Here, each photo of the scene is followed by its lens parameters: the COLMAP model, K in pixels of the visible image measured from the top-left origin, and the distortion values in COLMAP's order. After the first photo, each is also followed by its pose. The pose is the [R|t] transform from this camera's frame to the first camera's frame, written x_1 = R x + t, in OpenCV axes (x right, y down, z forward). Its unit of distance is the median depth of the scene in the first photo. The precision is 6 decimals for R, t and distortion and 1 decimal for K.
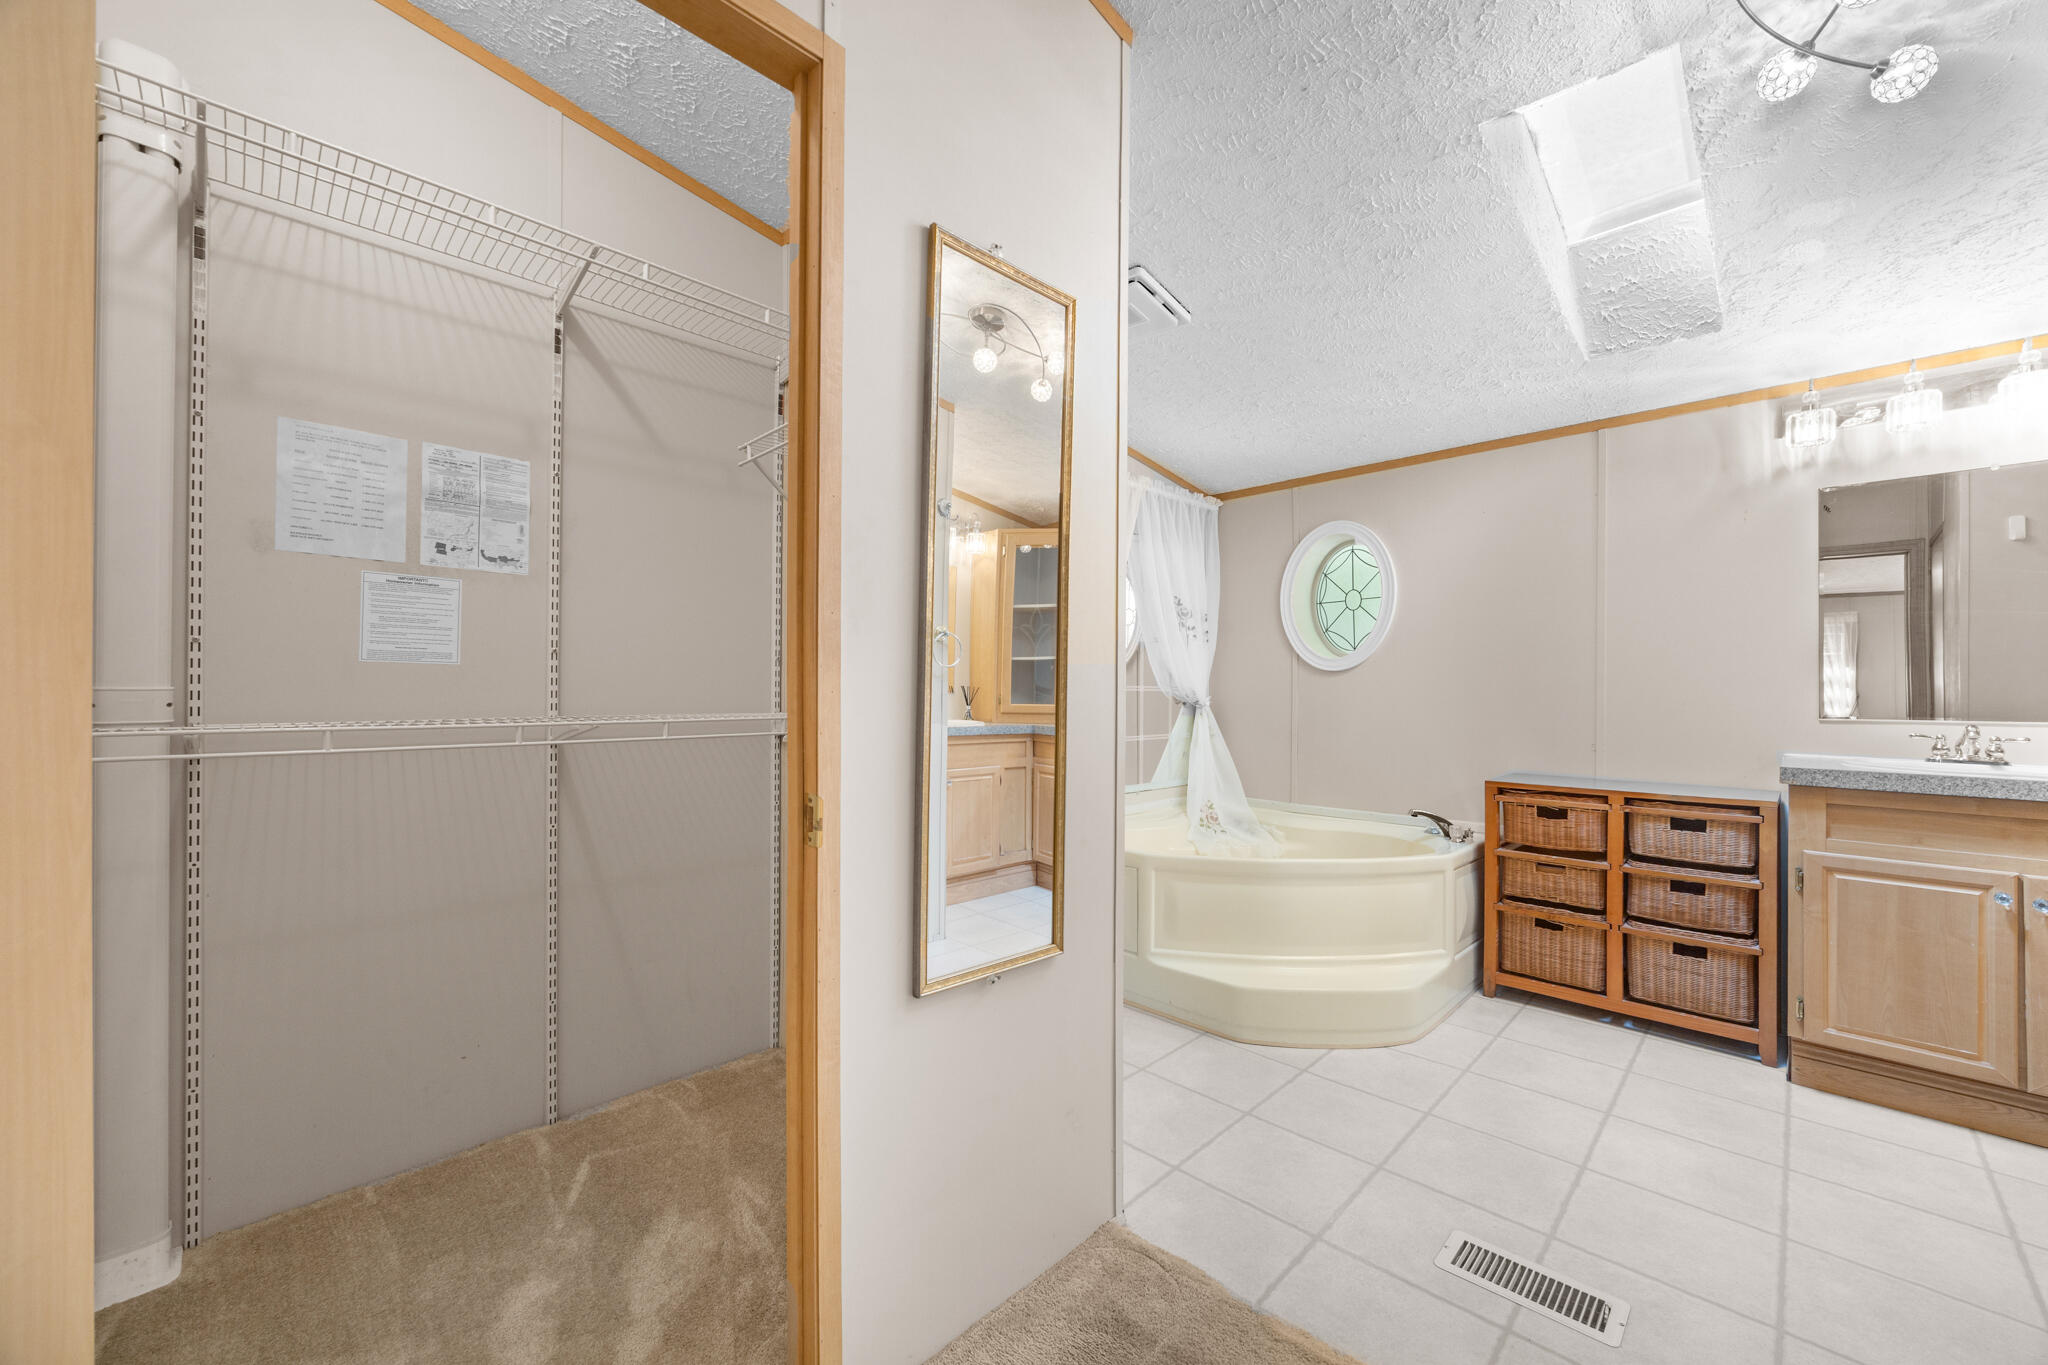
lens RADIAL K [[801.1, 0, 1040.7], [0, 801.1, 696.3], [0, 0, 1]] dist [-0.004318, -0.000032]
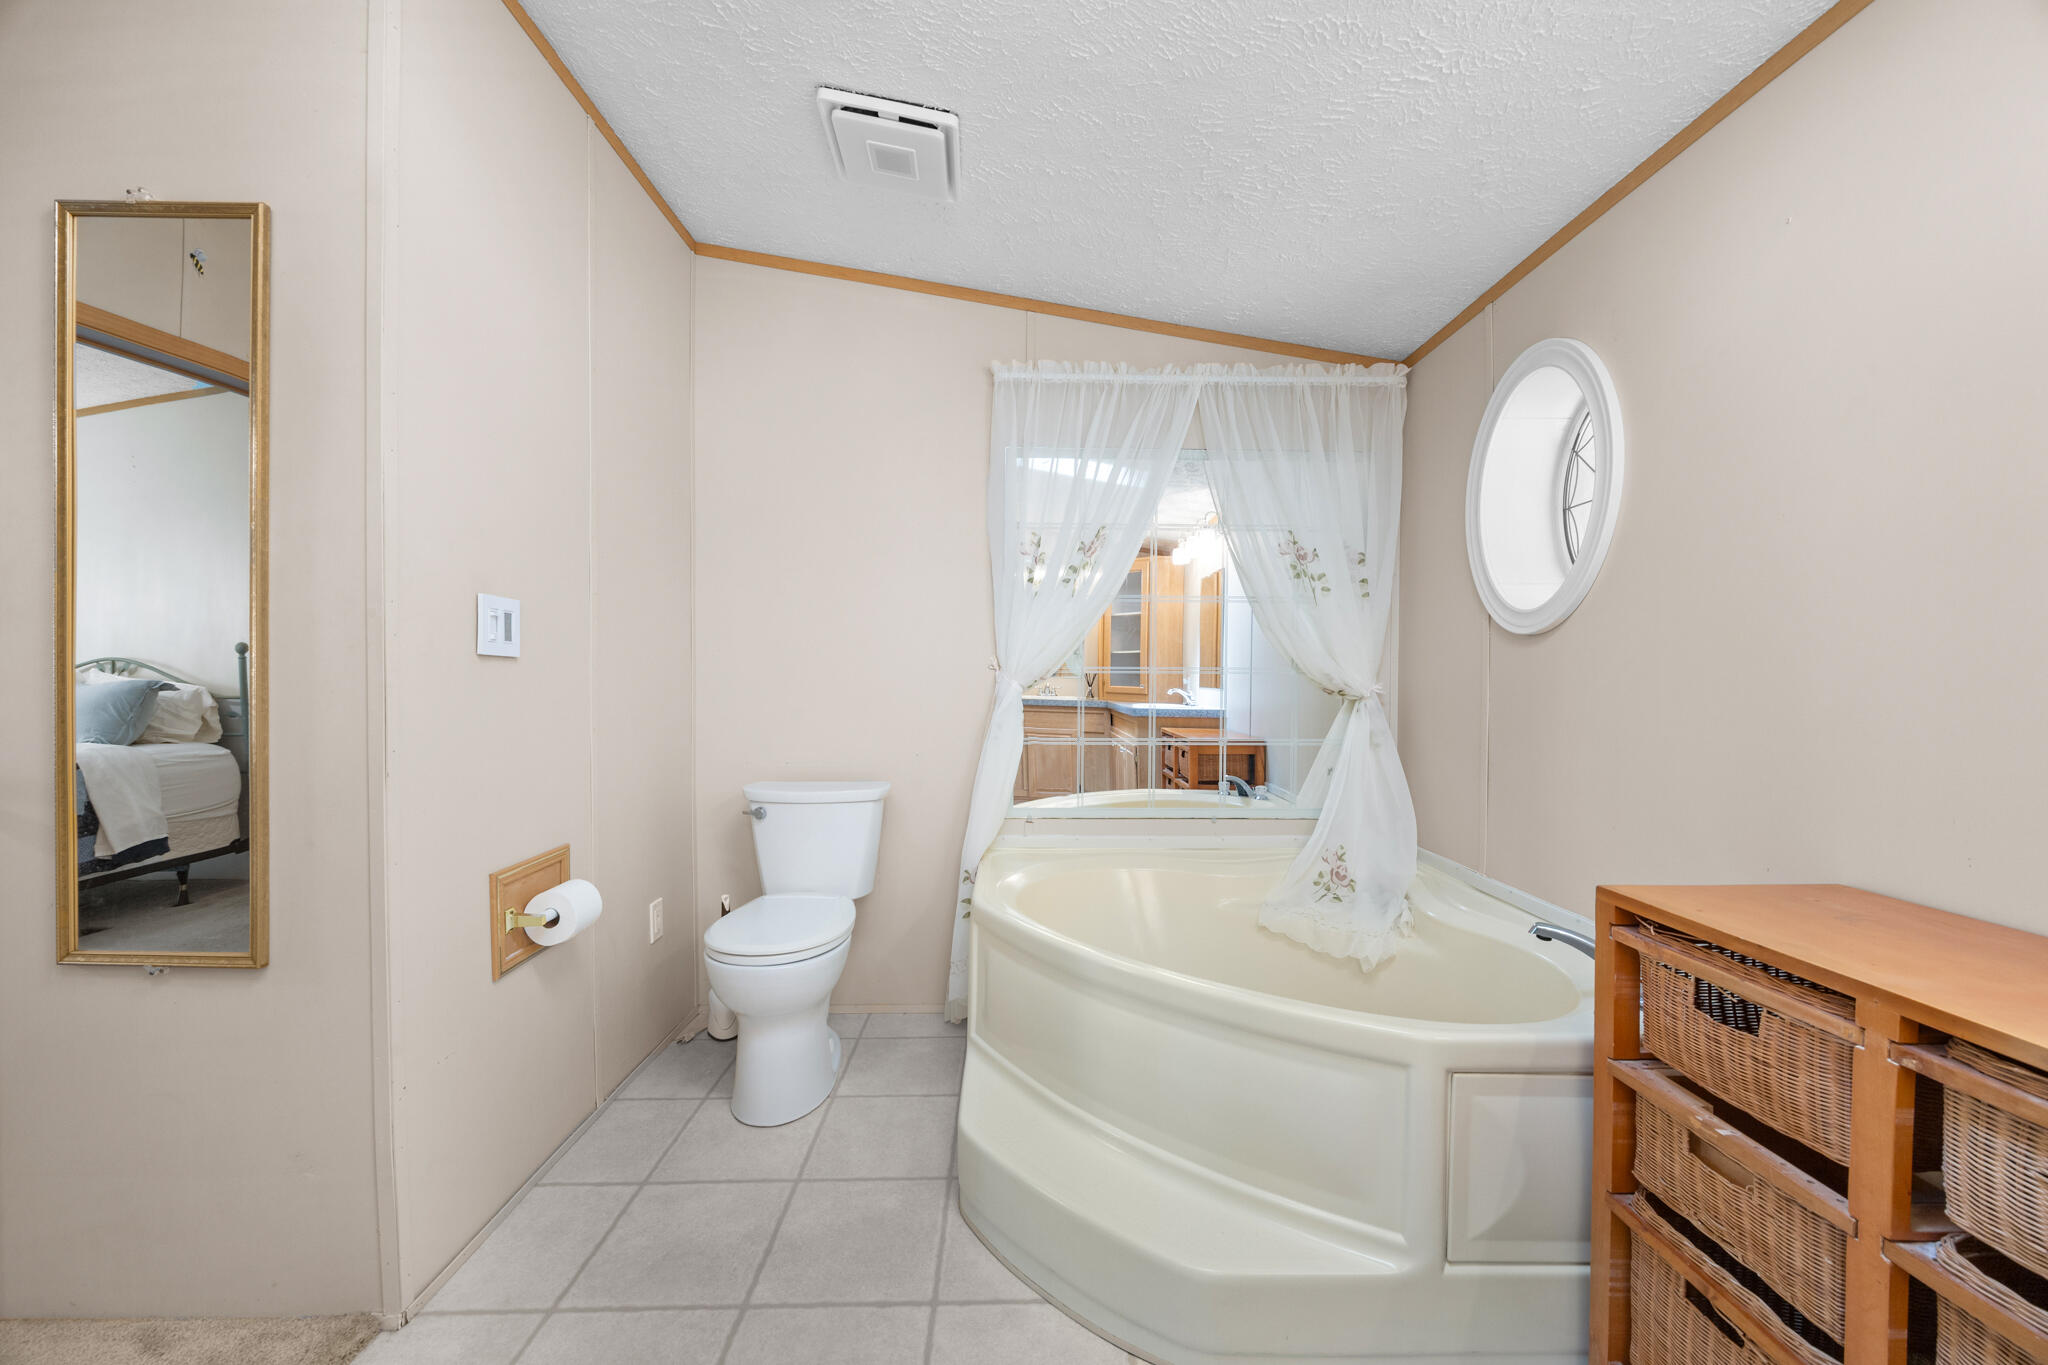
lens RADIAL K [[801.1, 0, 1034.2], [0, 801.1, 683.5], [0, 0, 1]] dist [-0.004318, -0.000032]
pose [[0.710340, 0.008784, -0.703804, 0.670133], [-0.009882, 0.999948, 0.002506, 0.002756], [0.703790, 0.005175, 0.710390, 0.526797]]
